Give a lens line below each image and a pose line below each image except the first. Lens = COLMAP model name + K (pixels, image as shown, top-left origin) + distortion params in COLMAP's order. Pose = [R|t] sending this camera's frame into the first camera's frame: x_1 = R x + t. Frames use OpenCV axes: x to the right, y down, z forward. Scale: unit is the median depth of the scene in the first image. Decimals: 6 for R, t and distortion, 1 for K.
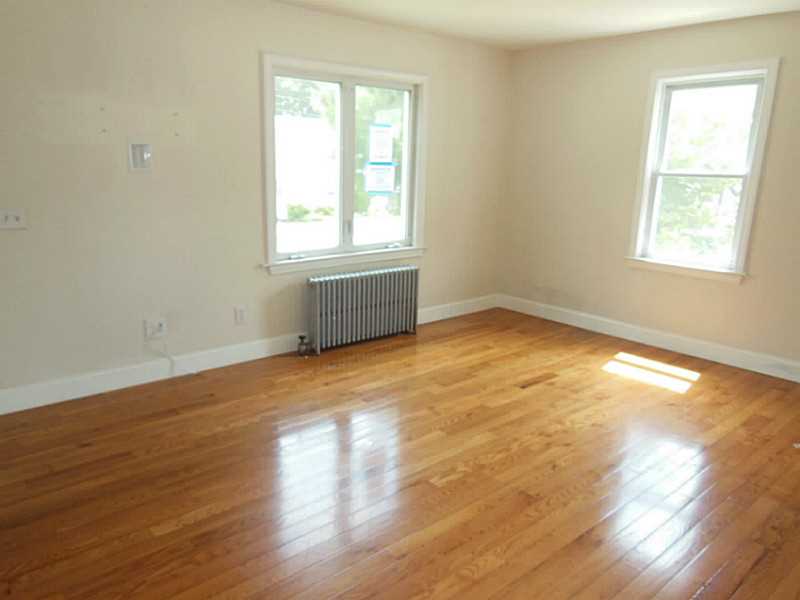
lens RADIAL K [[583.8, 0, 405.7], [0, 583.8, 298.2], [0, 0, 1]] dist [-0.002317, 0.000609]
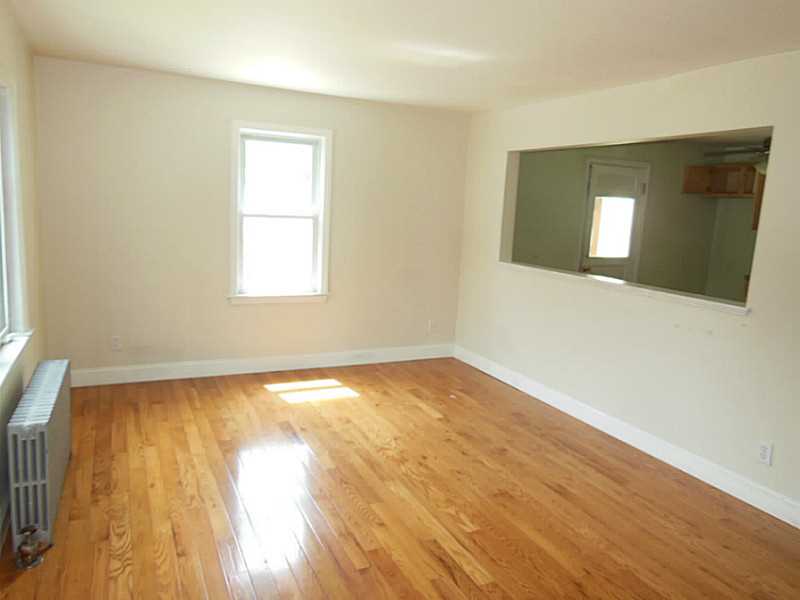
lens RADIAL K [[583.8, 0, 401.6], [0, 583.8, 297.1], [0, 0, 1]] dist [-0.002317, 0.000609]
pose [[0.257164, -0.159637, 0.953091, -0.583920], [0.172138, 0.978055, 0.117372, -0.153809], [-0.950913, 0.133879, 0.279000, 0.483510]]
